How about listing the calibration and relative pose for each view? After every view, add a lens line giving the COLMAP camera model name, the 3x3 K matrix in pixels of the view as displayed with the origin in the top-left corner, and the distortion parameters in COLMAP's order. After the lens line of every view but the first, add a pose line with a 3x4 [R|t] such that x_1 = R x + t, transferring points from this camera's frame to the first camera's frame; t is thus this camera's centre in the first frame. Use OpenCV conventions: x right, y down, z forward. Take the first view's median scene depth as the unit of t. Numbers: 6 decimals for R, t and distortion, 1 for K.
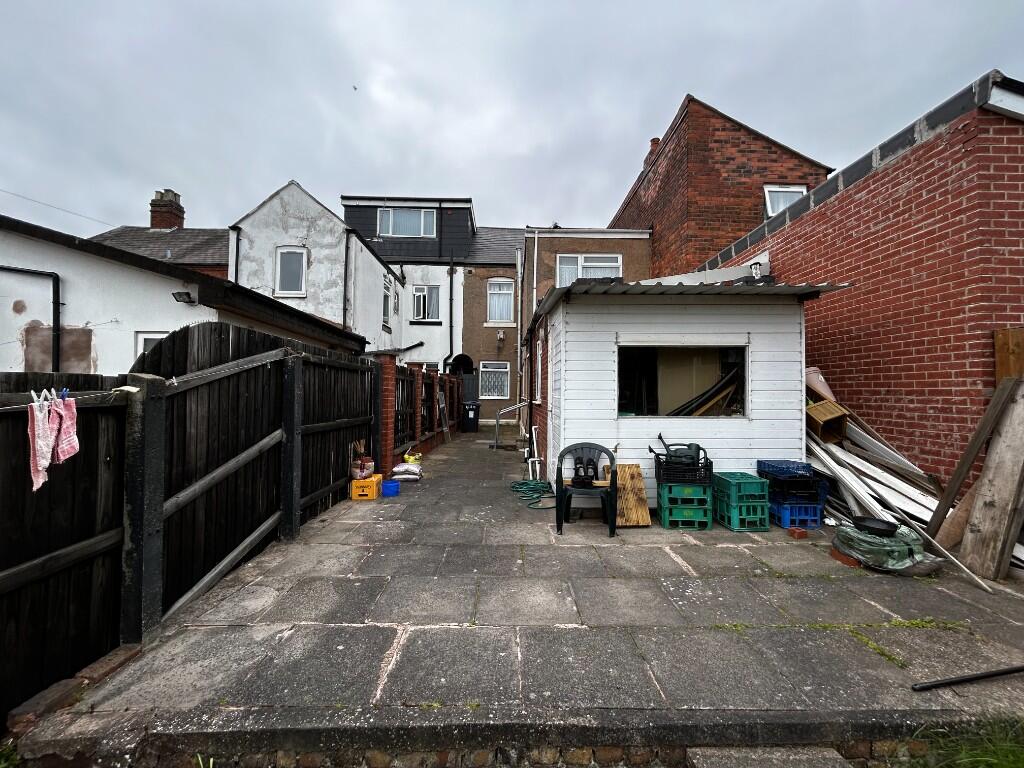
lens RADIAL K [[410.2, 0, 510.8], [0, 410.2, 382.6], [0, 0, 1]] dist [0.000408, 0.000061]
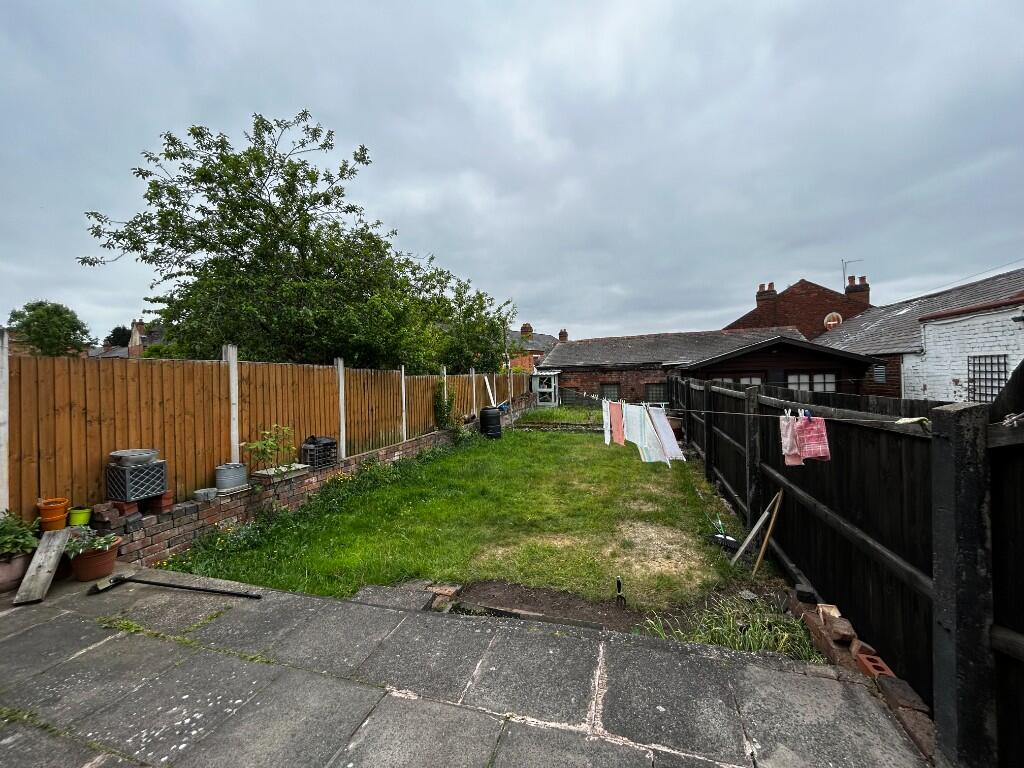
lens RADIAL K [[410.2, 0, 512.3], [0, 410.2, 381.0], [0, 0, 1]] dist [0.000408, 0.000061]
pose [[-0.951359, 0.011106, 0.307883, -0.382775], [0.008388, 0.999913, -0.010150, -0.058128], [-0.307969, -0.007074, -0.951370, 1.913744]]
